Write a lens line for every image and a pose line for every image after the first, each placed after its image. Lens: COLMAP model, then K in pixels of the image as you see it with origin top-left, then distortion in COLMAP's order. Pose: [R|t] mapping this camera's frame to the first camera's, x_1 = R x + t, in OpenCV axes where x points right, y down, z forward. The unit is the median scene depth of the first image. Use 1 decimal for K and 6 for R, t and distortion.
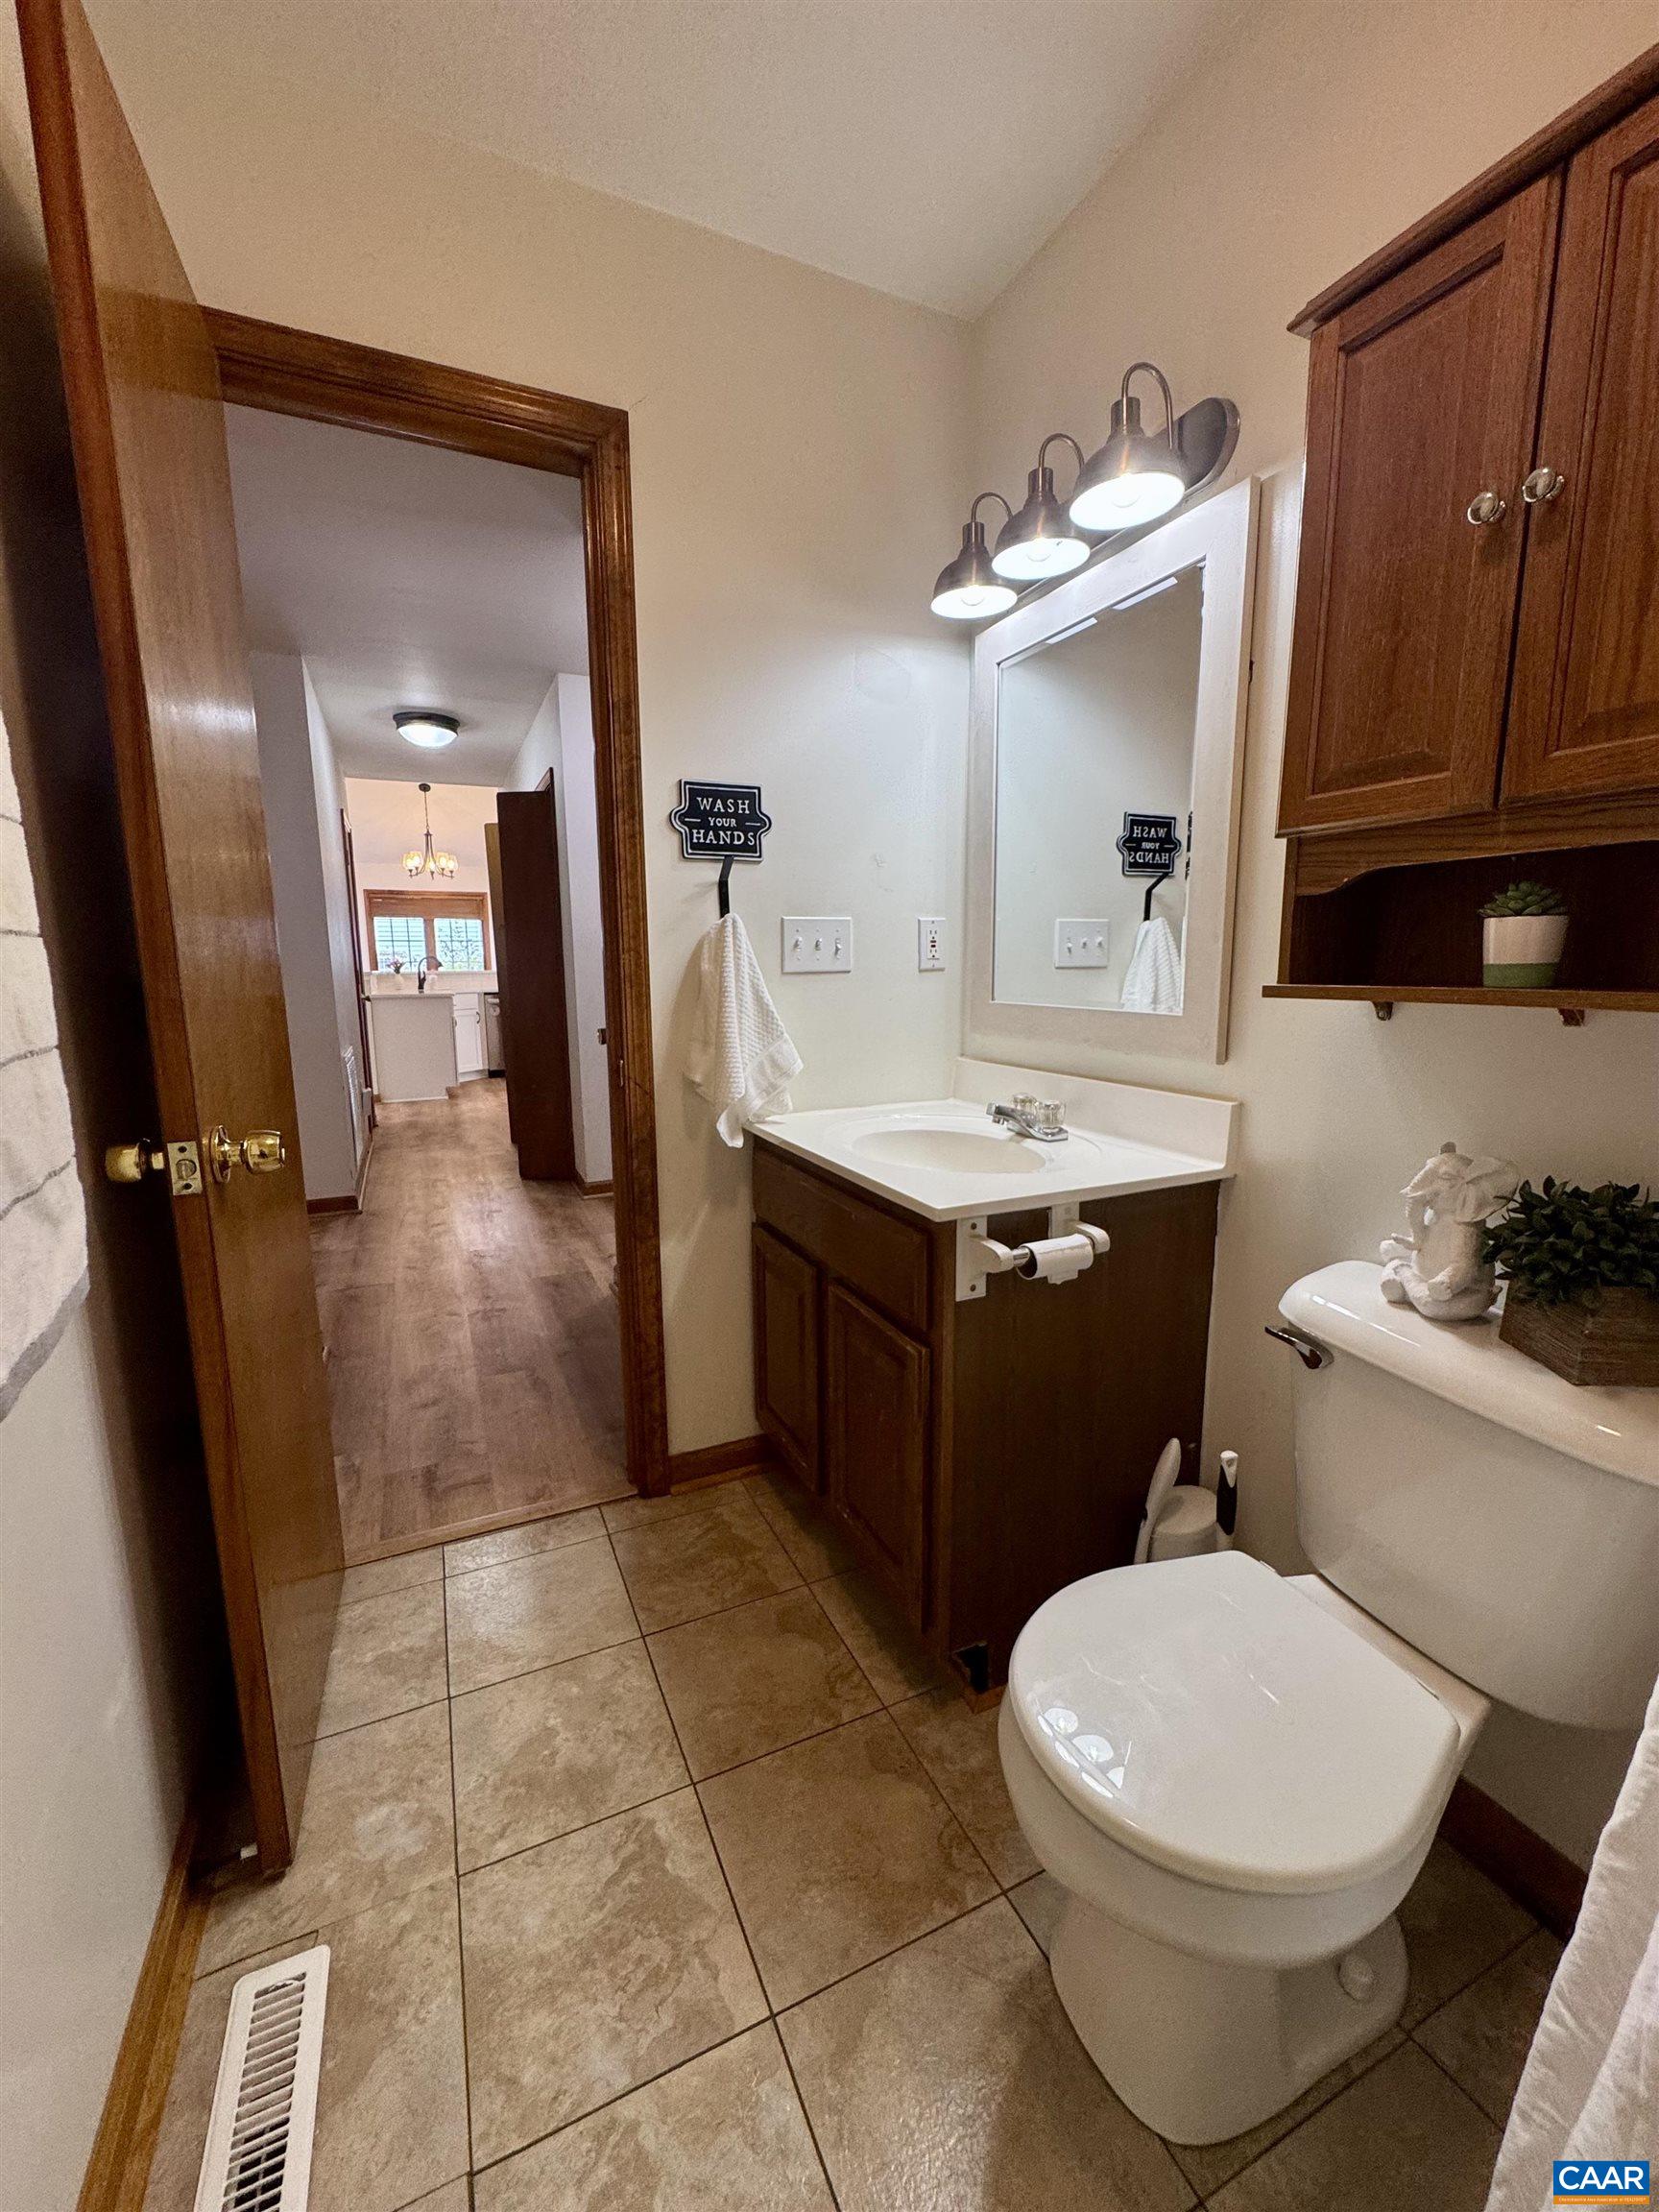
lens RADIAL K [[885.3, 0, 829.5], [0, 885.3, 1106.0], [0, 0, 1]] dist [0.000551, 0.000075]
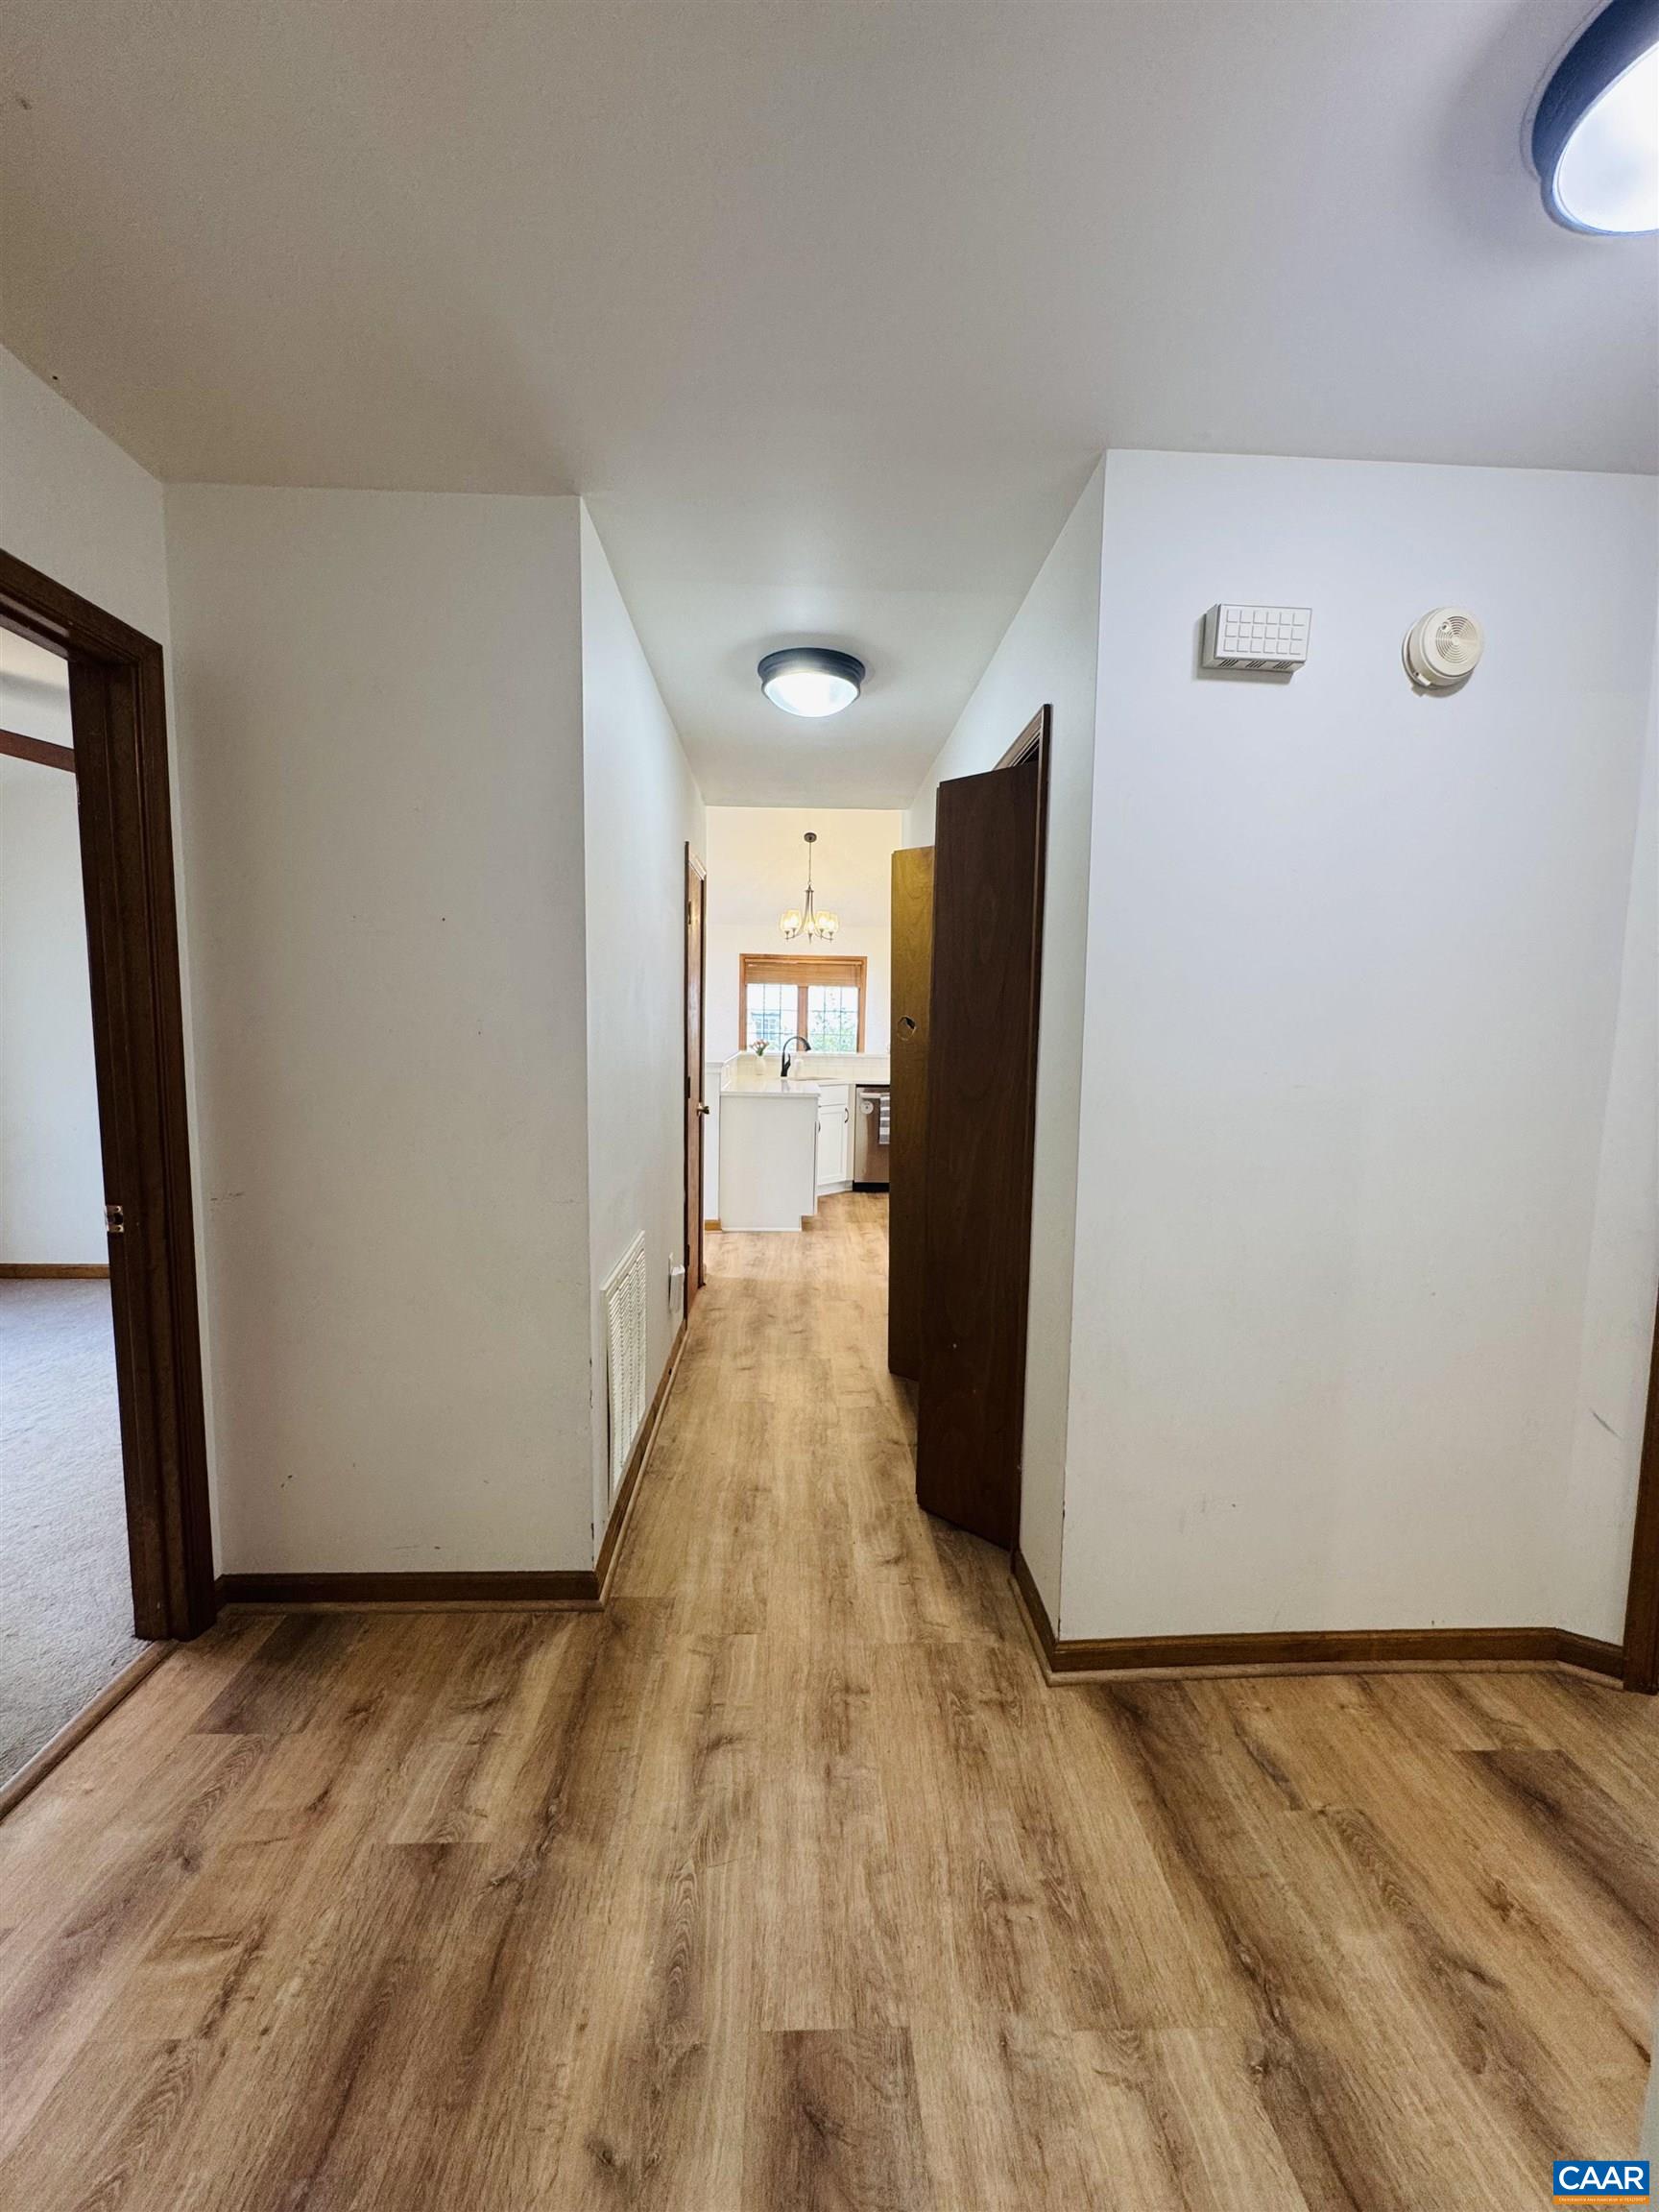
lens RADIAL K [[885.3, 0, 829.5], [0, 885.3, 1106.0], [0, 0, 1]] dist [0.000551, 0.000075]
pose [[0.923420, 0.058145, -0.379361, -0.124689], [-0.083147, 0.995290, -0.049843, -0.073977], [0.374676, 0.077568, 0.923905, 0.293863]]
